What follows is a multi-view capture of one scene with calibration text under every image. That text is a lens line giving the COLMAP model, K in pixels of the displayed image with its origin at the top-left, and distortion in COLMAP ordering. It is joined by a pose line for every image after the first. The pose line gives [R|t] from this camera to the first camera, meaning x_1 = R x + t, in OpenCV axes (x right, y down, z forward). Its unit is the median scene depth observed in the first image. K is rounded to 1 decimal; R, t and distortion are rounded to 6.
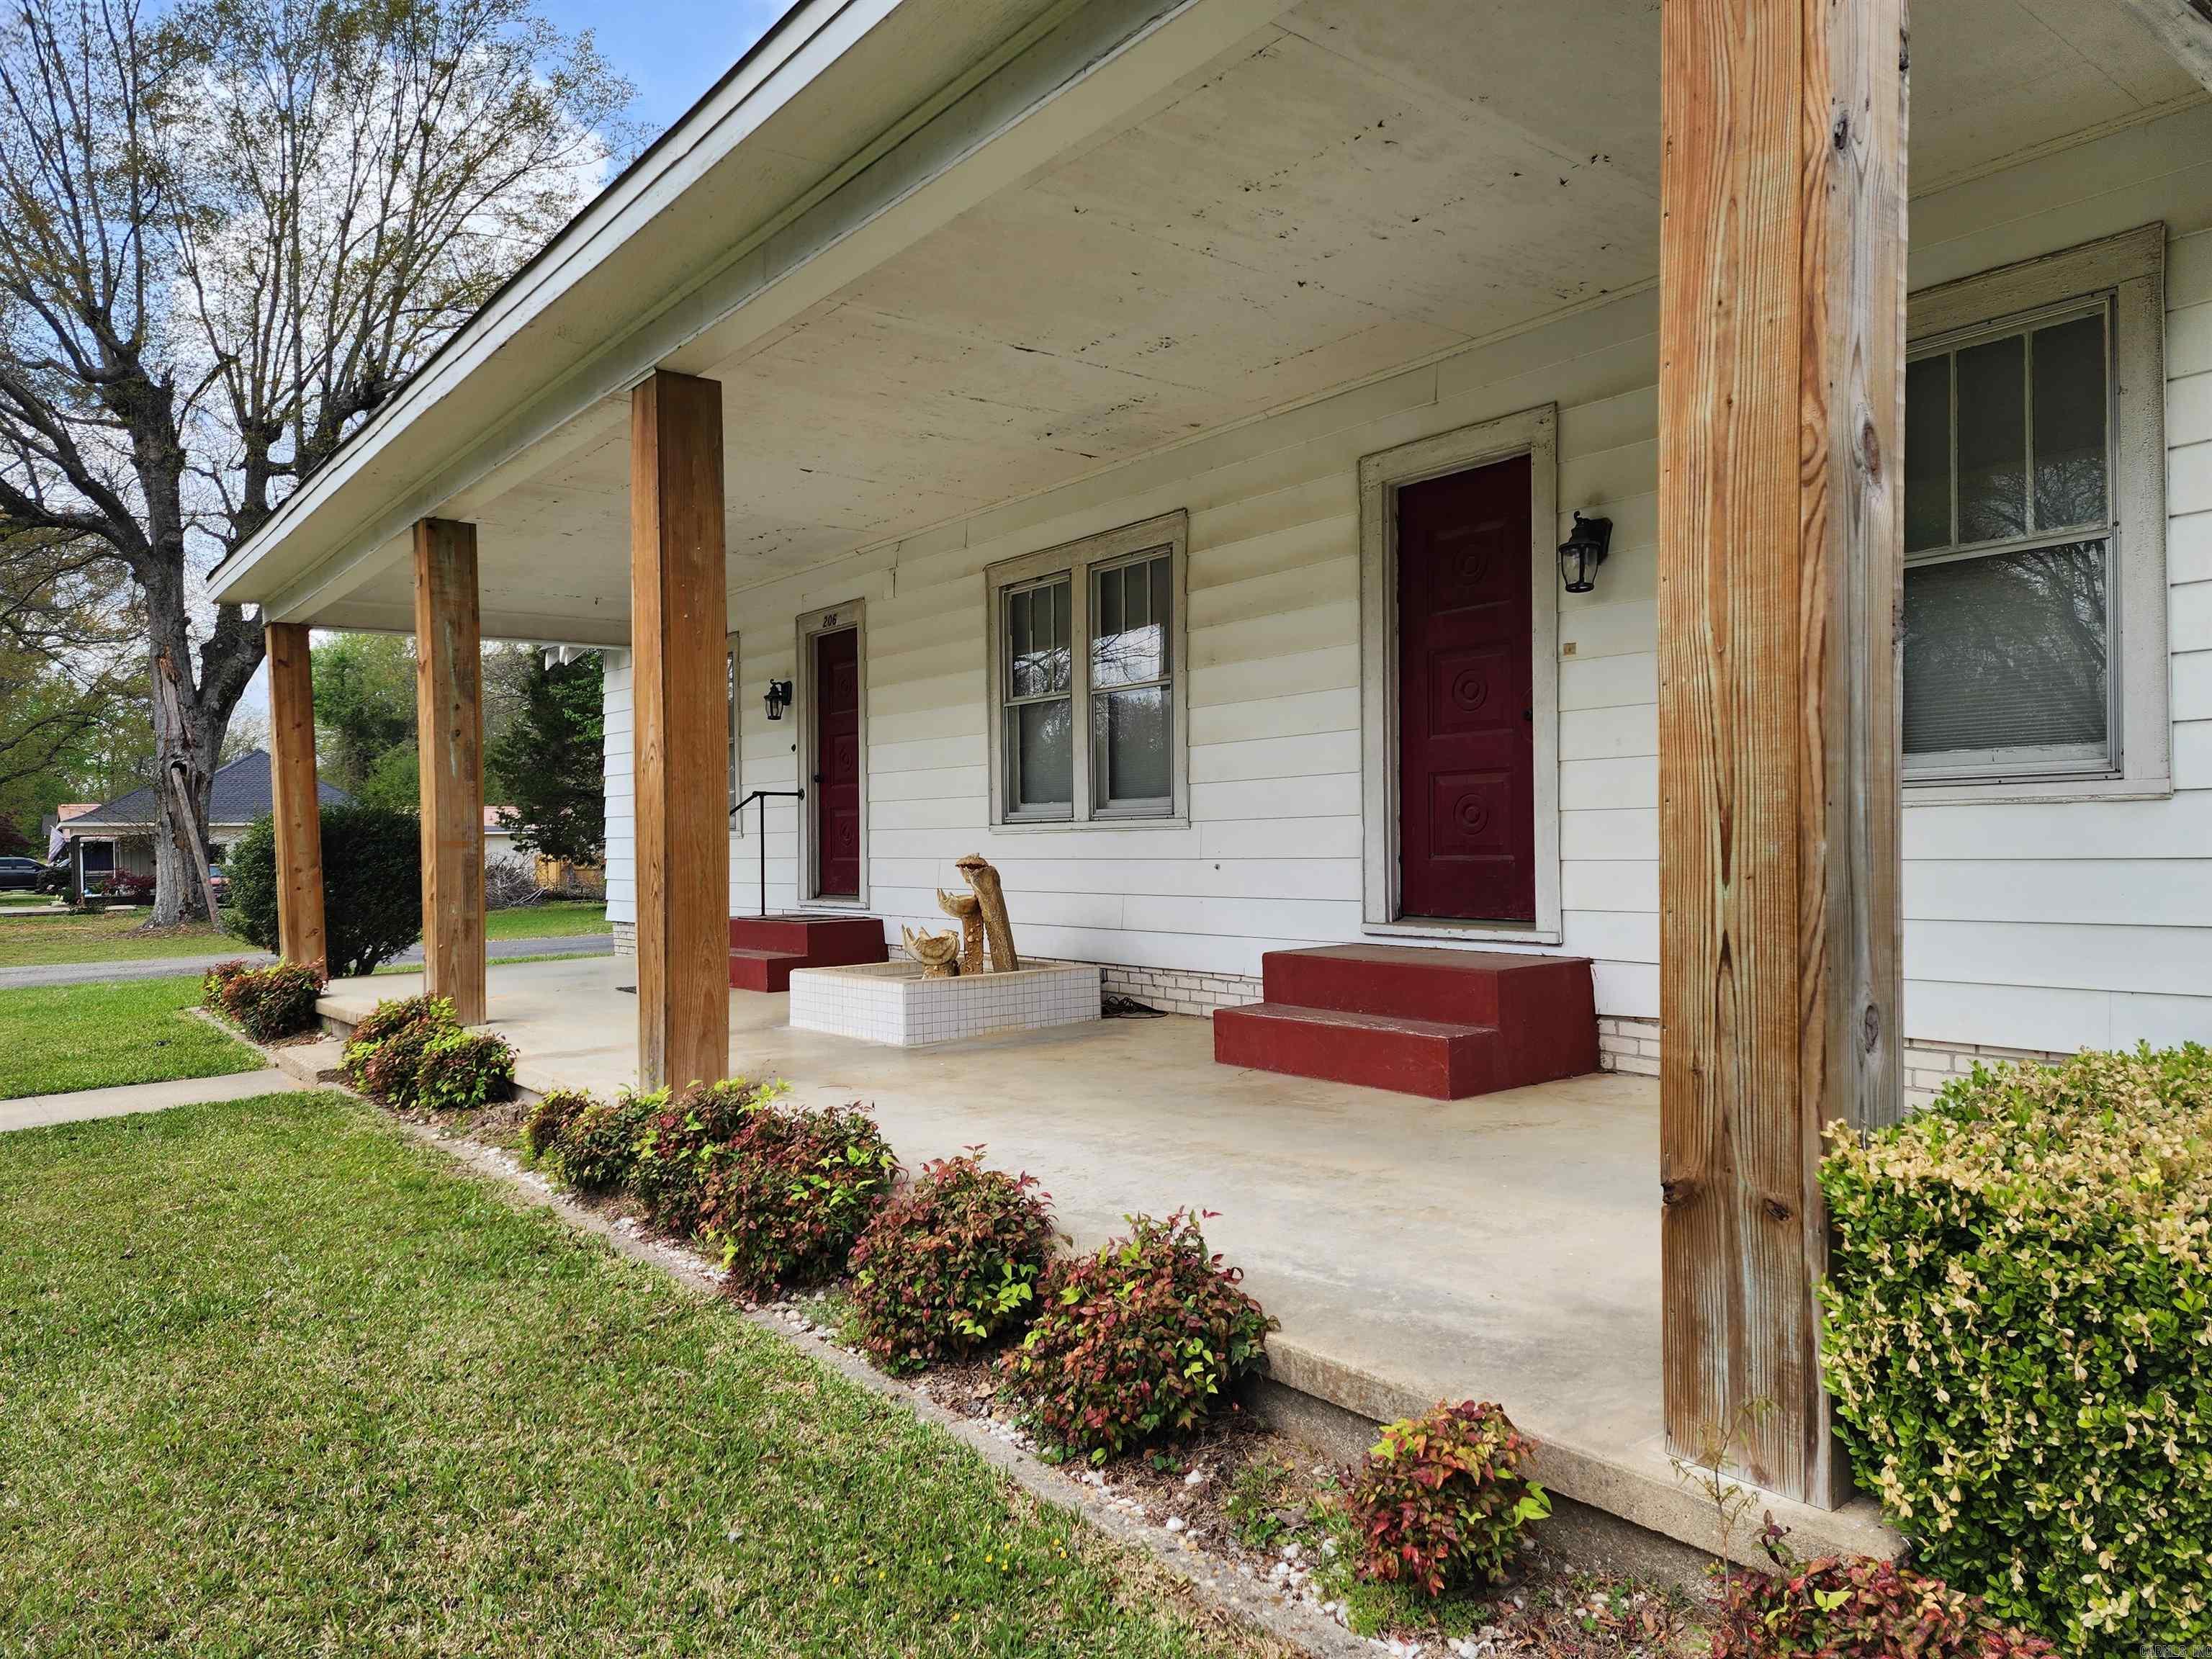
lens RADIAL K [[1396.7, 0, 1096.8], [0, 1396.7, 840.5], [0, 0, 1]] dist [0.078988, -0.060215]
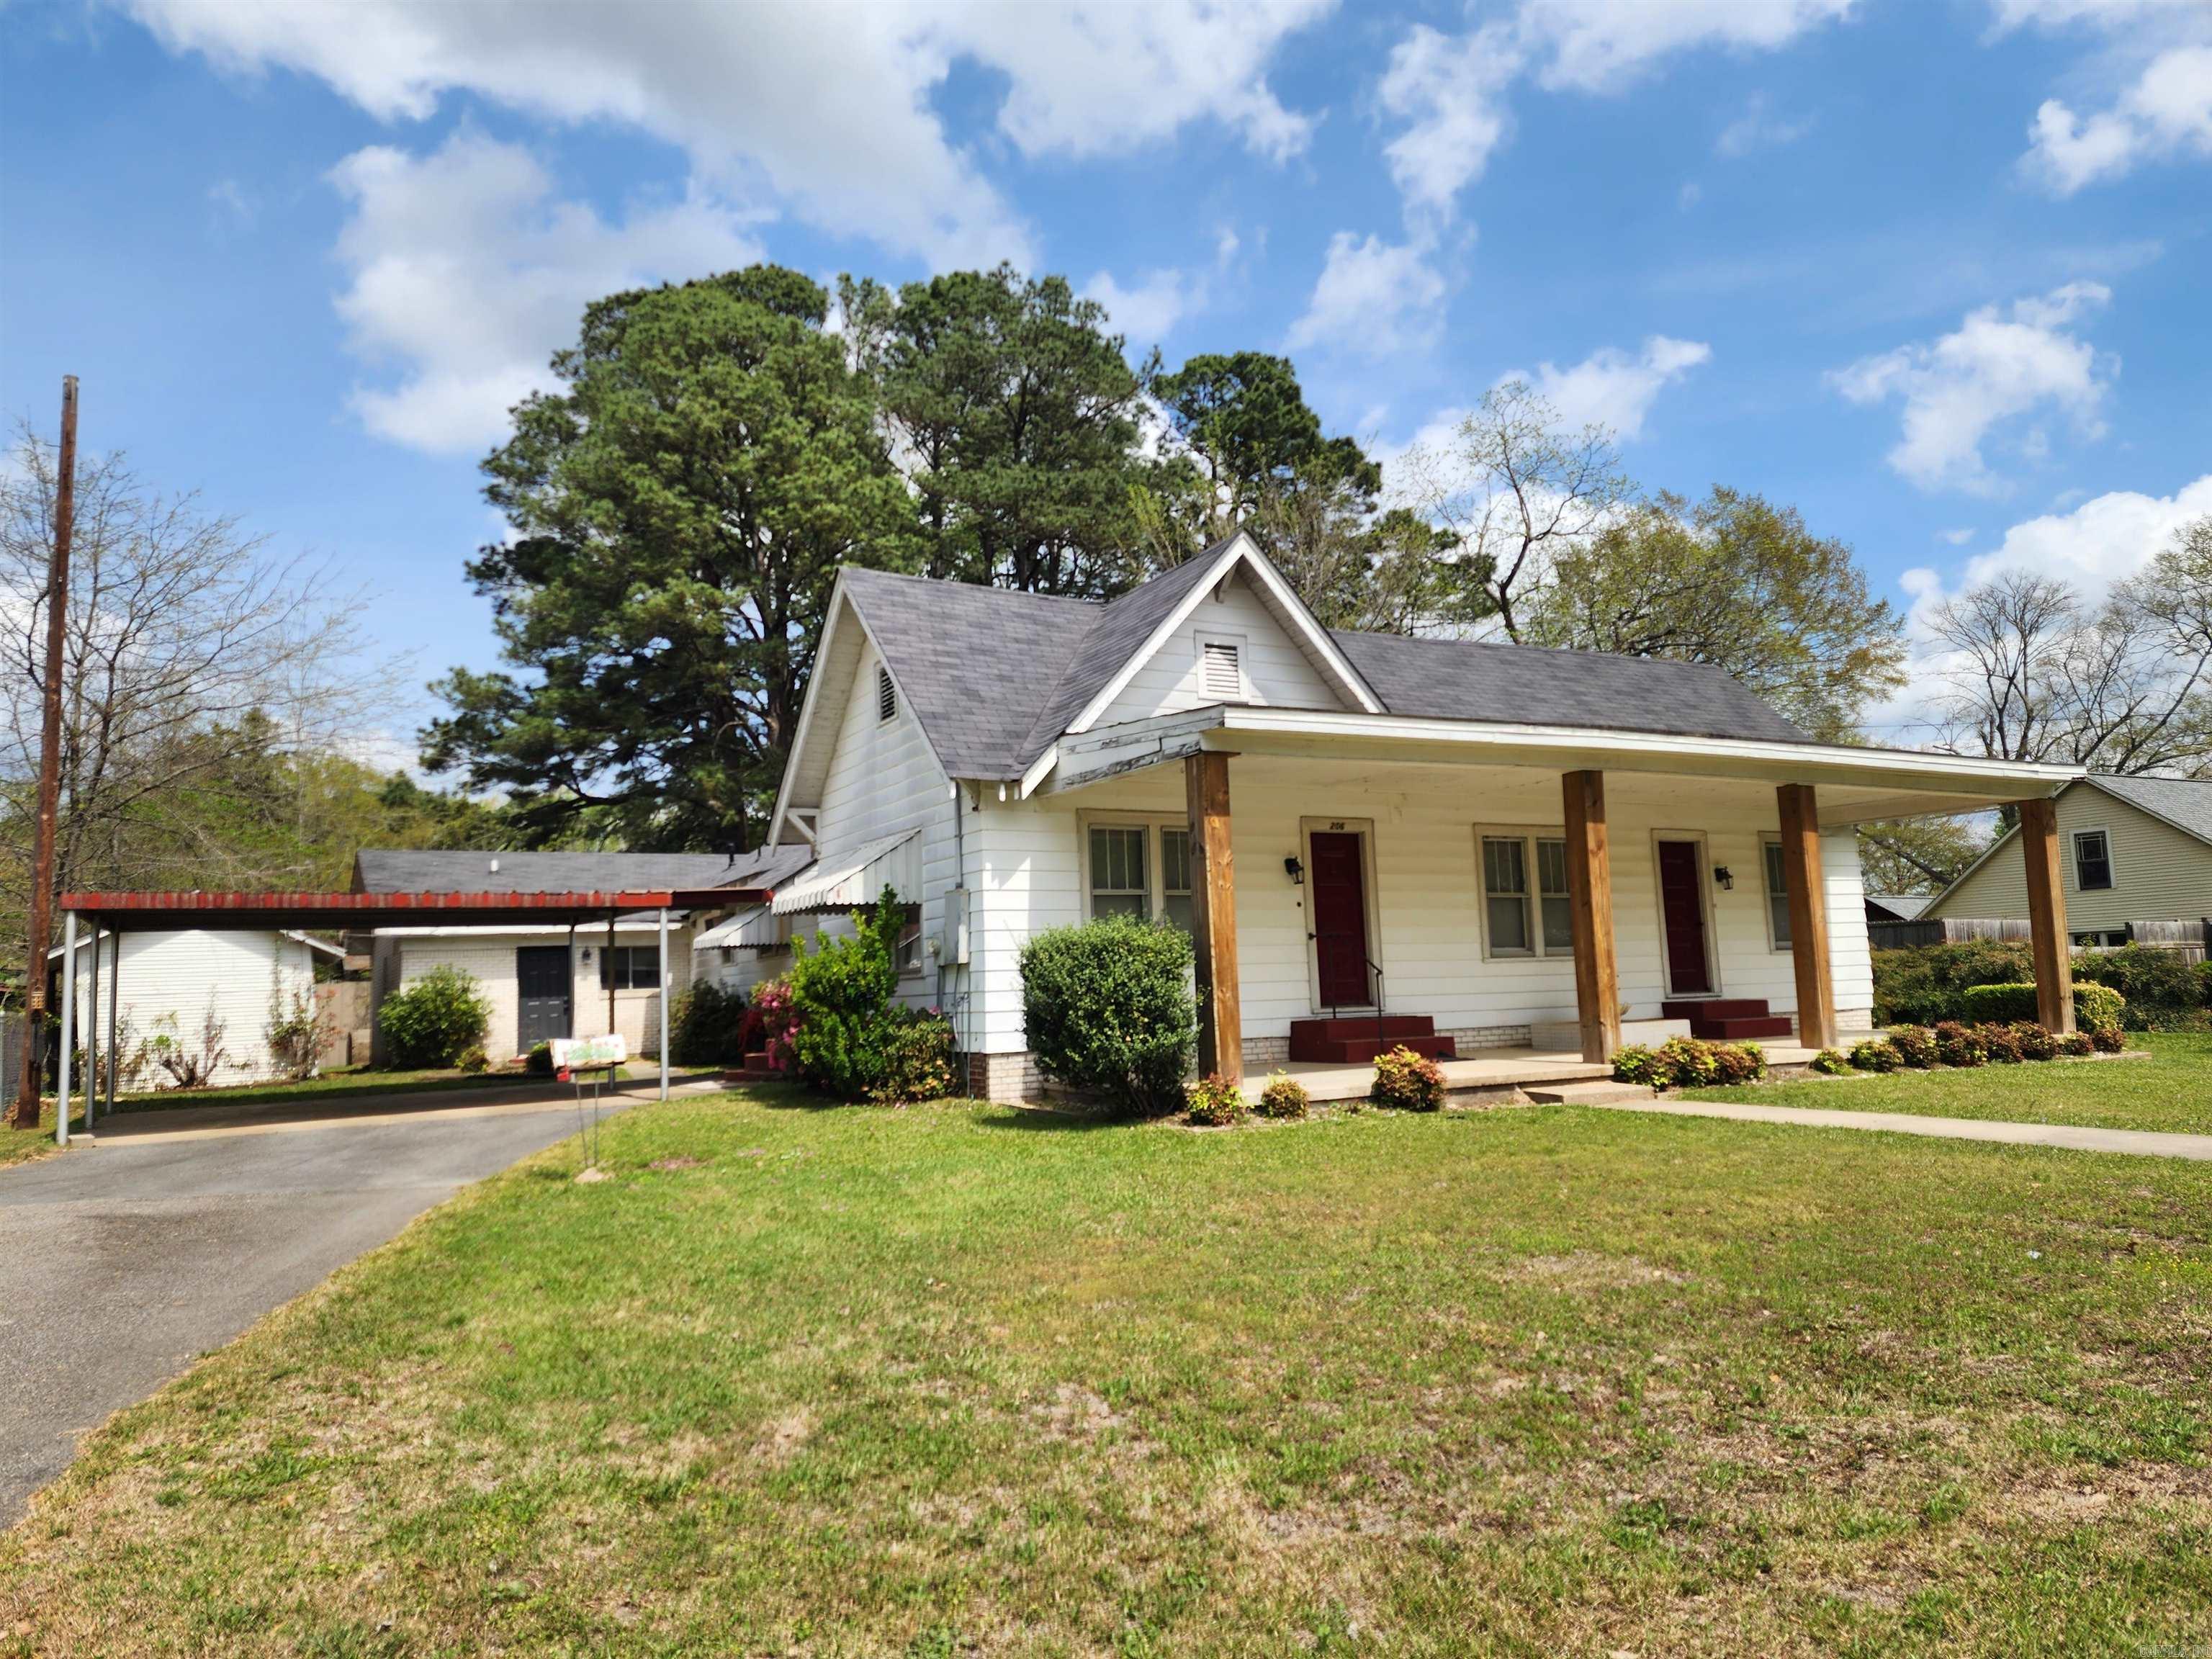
lens RADIAL K [[1425.4, 0, 1084.4], [0, 1425.4, 838.4], [0, 0, 1]] dist [0.032823, 0.000537]
pose [[0.187368, 0.123500, 0.974495, -1.852574], [0.037274, 0.990457, -0.132690, 0.056570], [-0.981582, 0.061185, 0.180977, 1.044040]]
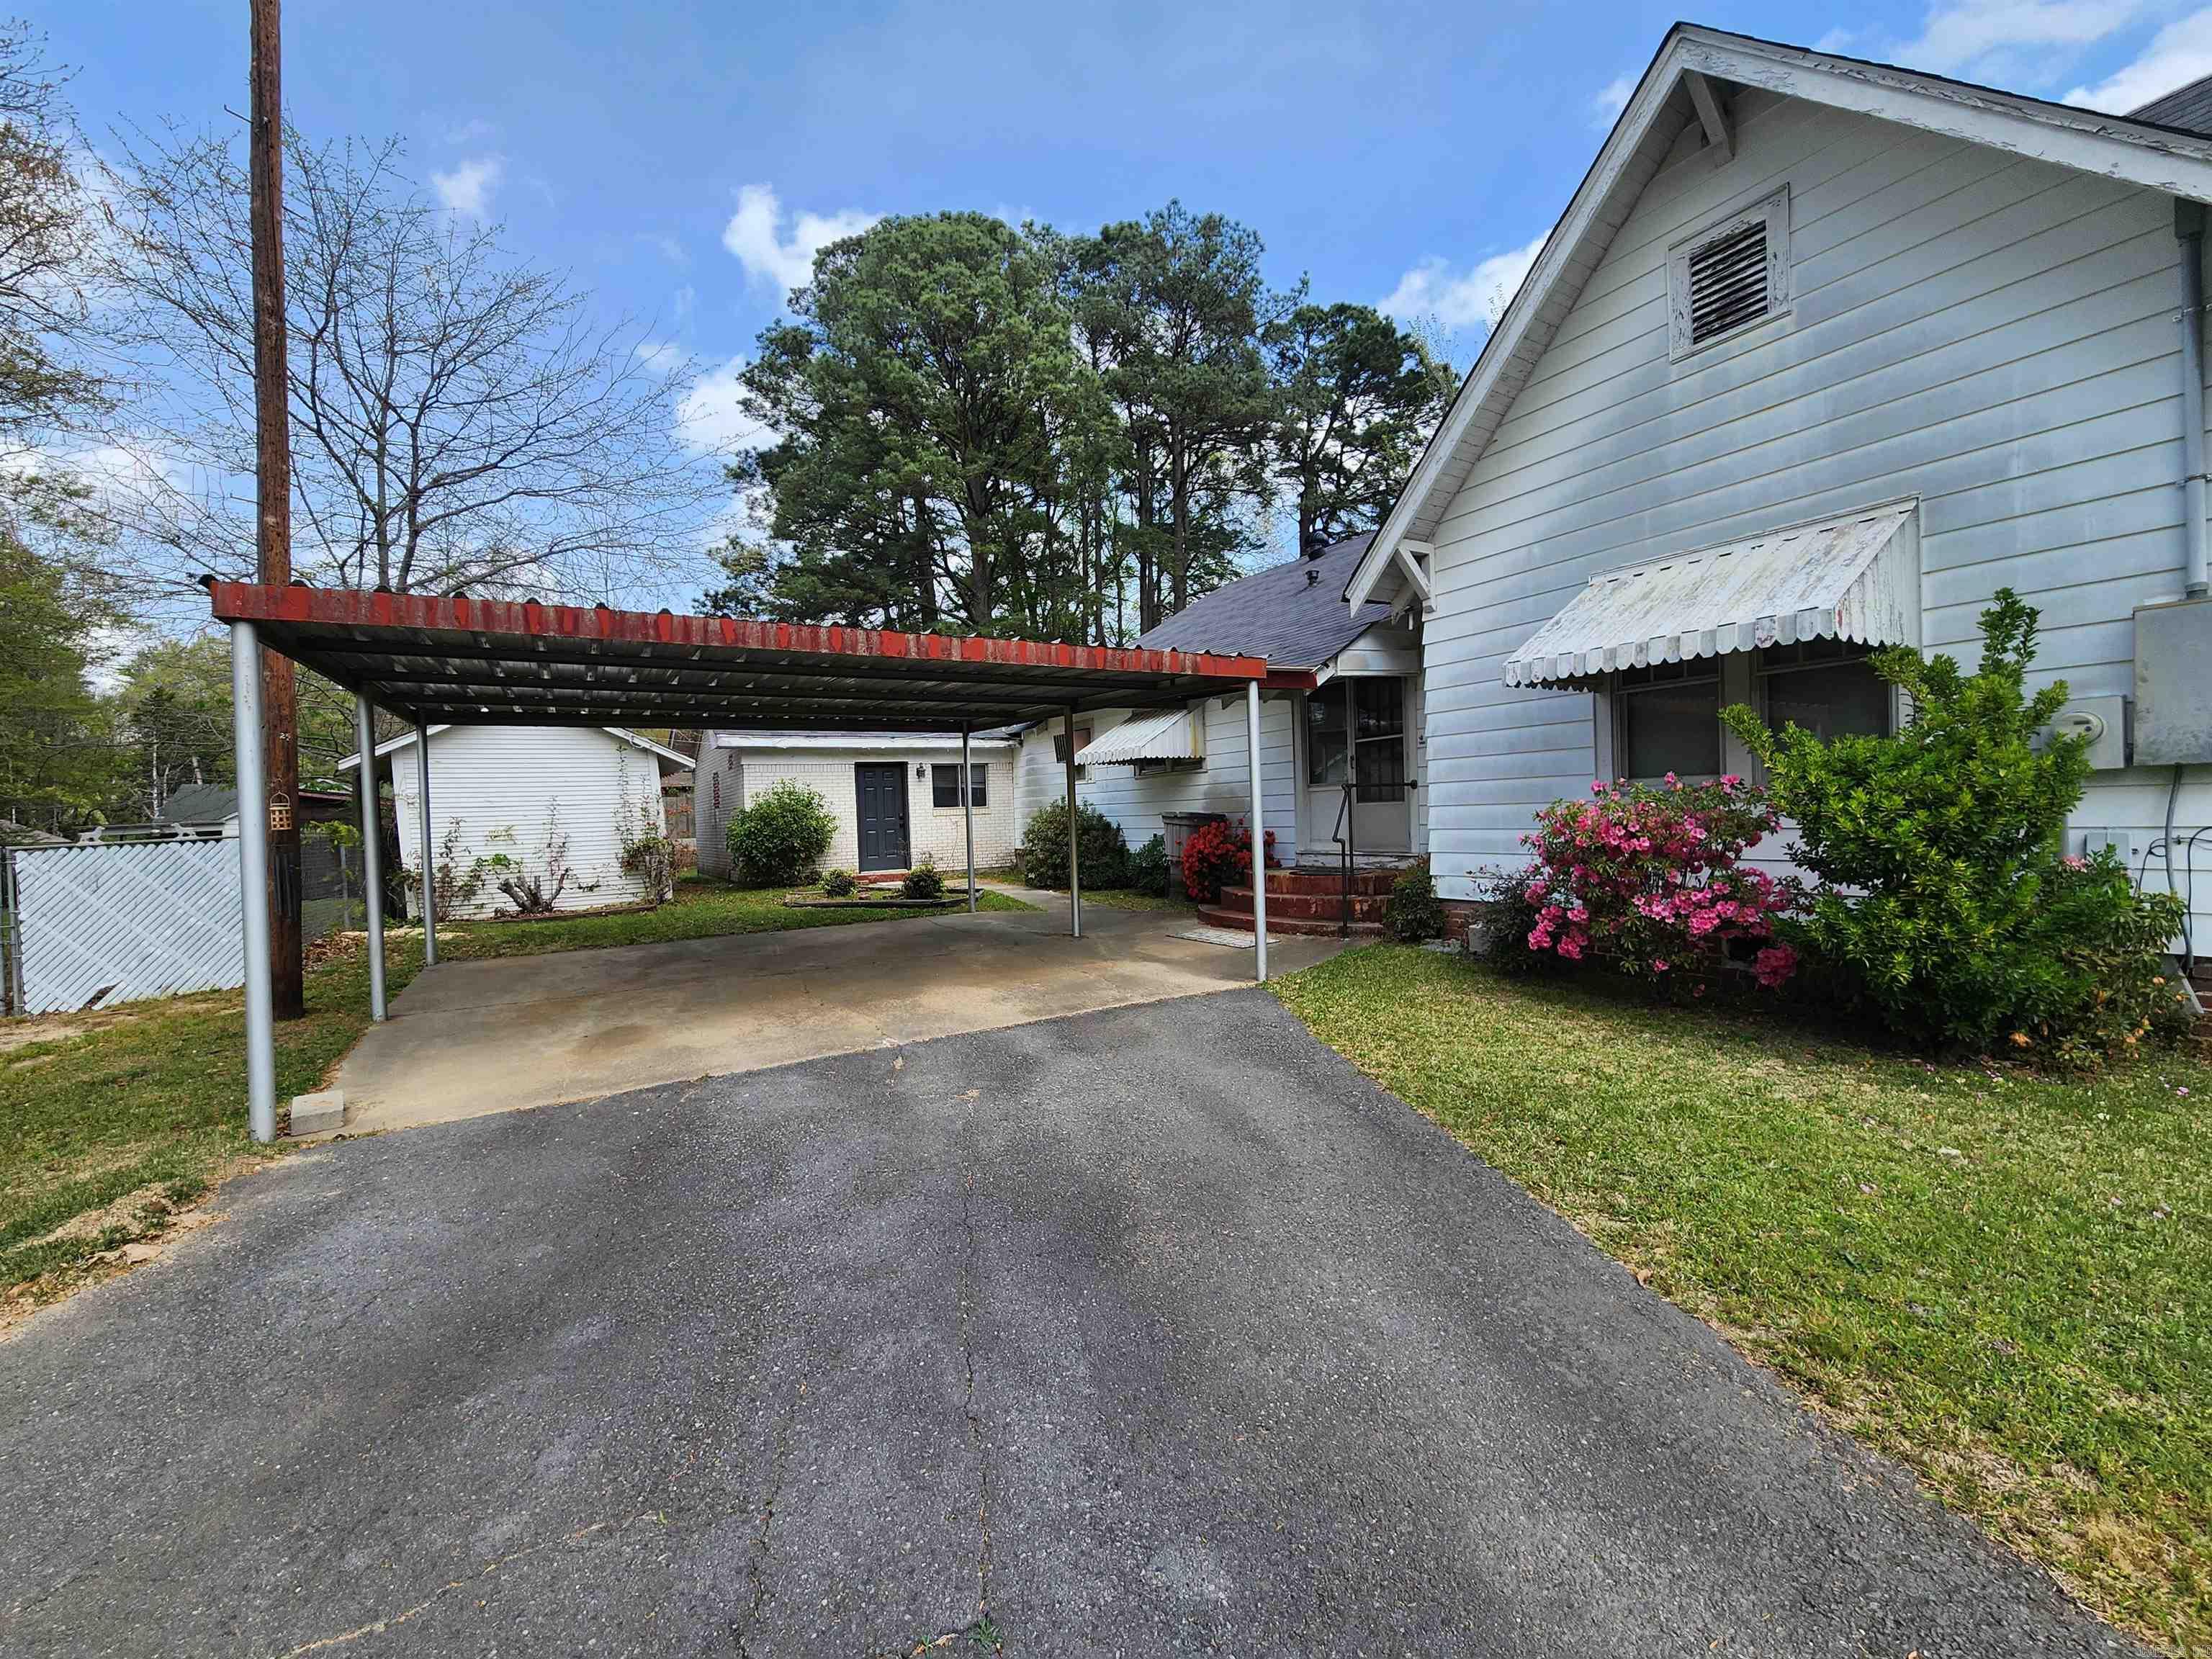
lens RADIAL K [[891.8, 0, 1099.8], [0, 891.8, 821.0], [0, 0, 1]] dist [-0.000106, 0.000228]
pose [[0.171406, 0.007138, 0.985175, -0.927038], [0.027764, 0.999542, -0.012072, 0.001111], [-0.984809, 0.029422, 0.171130, 1.882769]]
